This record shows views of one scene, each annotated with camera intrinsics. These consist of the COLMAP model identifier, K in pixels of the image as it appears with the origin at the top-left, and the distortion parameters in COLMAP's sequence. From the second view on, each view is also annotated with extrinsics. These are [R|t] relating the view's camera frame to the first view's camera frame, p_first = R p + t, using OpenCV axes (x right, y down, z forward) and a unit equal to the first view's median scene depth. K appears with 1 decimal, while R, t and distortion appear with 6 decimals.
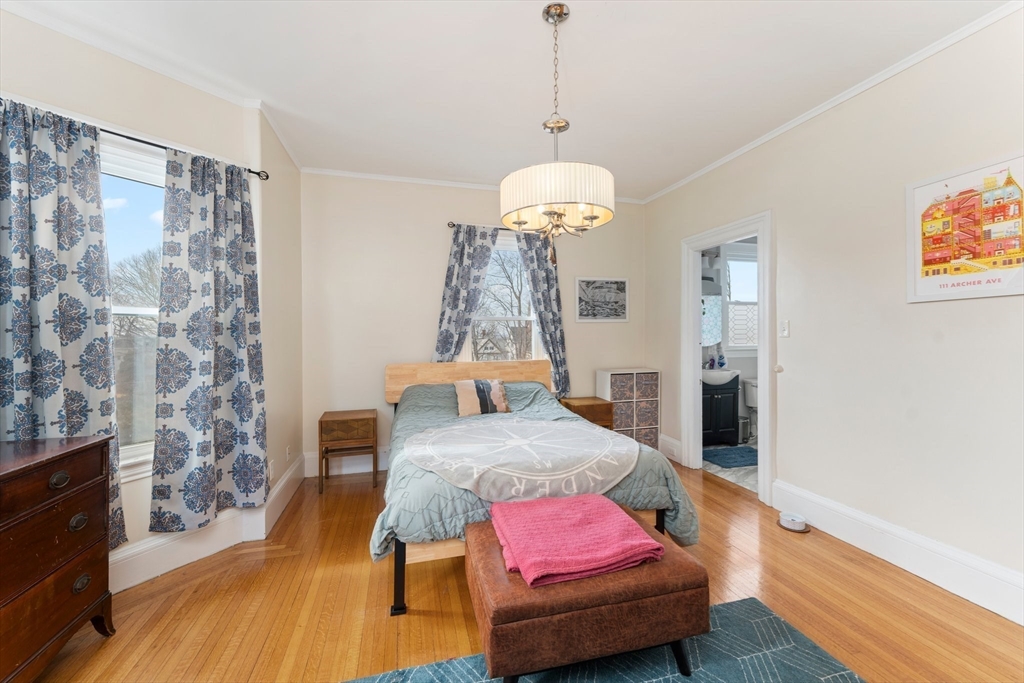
lens RADIAL K [[411.0, 0, 506.5], [0, 411.0, 332.3], [0, 0, 1]] dist [-0.000626, -0.000063]
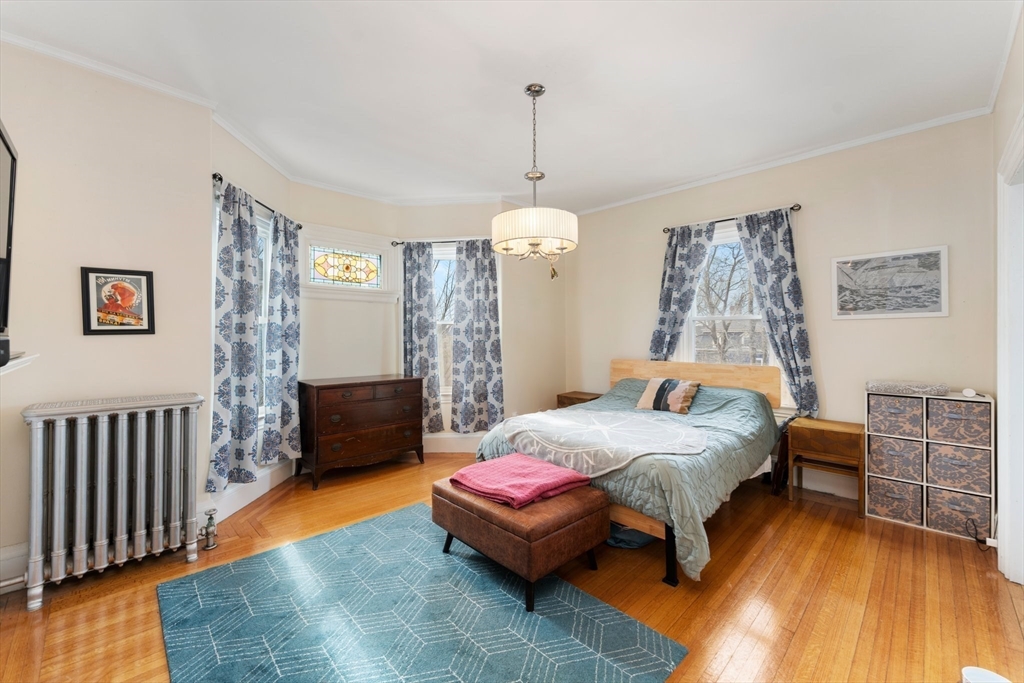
lens RADIAL K [[411.0, 0, 506.5], [0, 411.0, 332.3], [0, 0, 1]] dist [-0.000626, -0.000063]
pose [[0.482168, 0.001031, -0.876078, 0.589605], [0.000421, 0.999999, 0.001409, -0.002616], [0.876079, -0.001049, 0.482167, 0.135538]]
